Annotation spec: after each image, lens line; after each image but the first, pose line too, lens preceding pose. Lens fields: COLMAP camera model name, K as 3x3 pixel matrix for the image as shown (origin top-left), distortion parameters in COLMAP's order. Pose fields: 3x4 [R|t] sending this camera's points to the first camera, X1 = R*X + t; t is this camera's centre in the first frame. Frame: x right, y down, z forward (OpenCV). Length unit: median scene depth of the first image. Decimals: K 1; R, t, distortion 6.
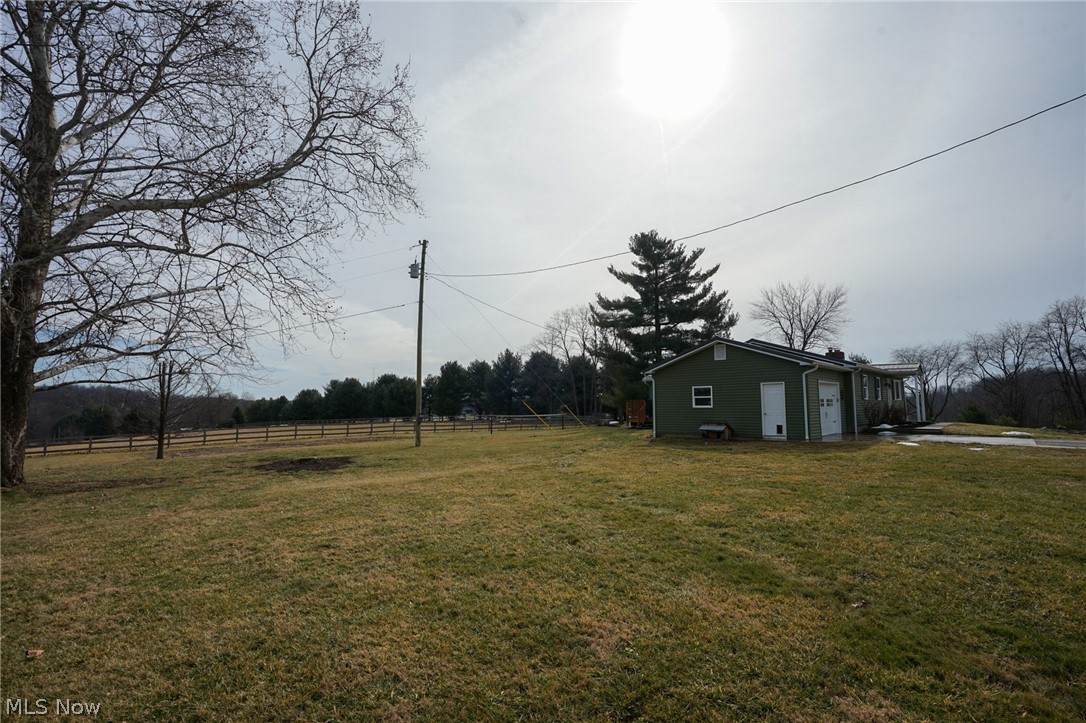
lens RADIAL K [[498.3, 0, 540.8], [0, 498.3, 354.1], [0, 0, 1]] dist [-0.031794, 0.010367]
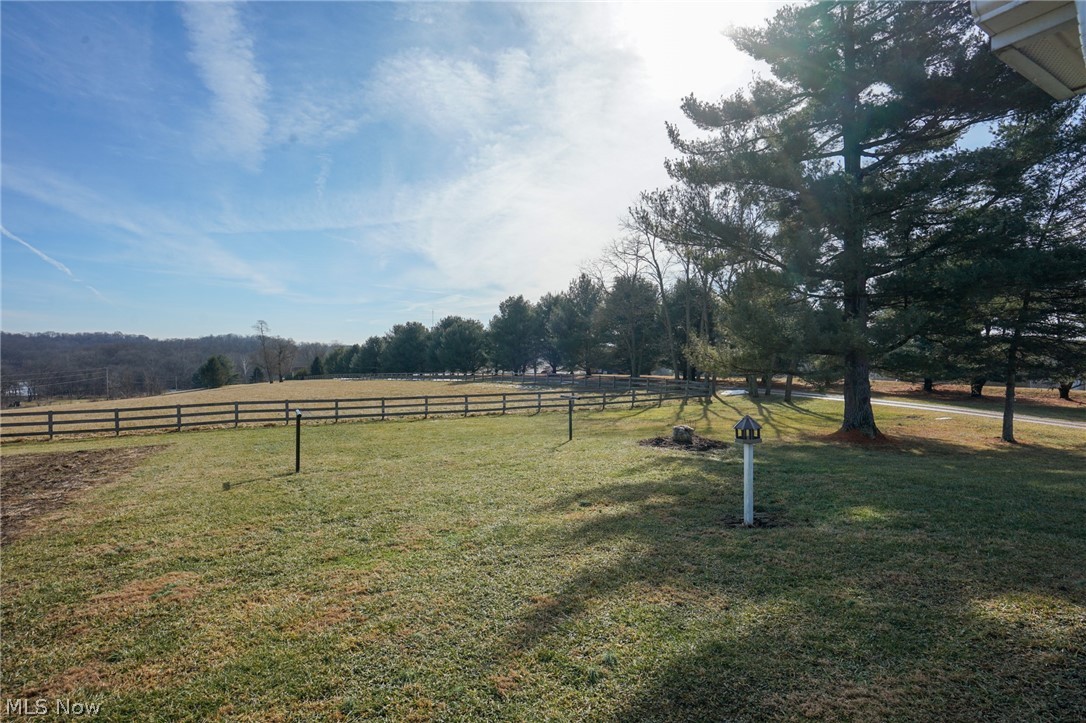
lens RADIAL K [[498.3, 0, 546.7], [0, 498.3, 350.9], [0, 0, 1]] dist [-0.031794, 0.010367]
pose [[0.958412, 0.007287, -0.285296, 0.069154], [0.020936, 0.995185, 0.095753, 0.025072], [0.284620, -0.097744, 0.953644, 0.321885]]
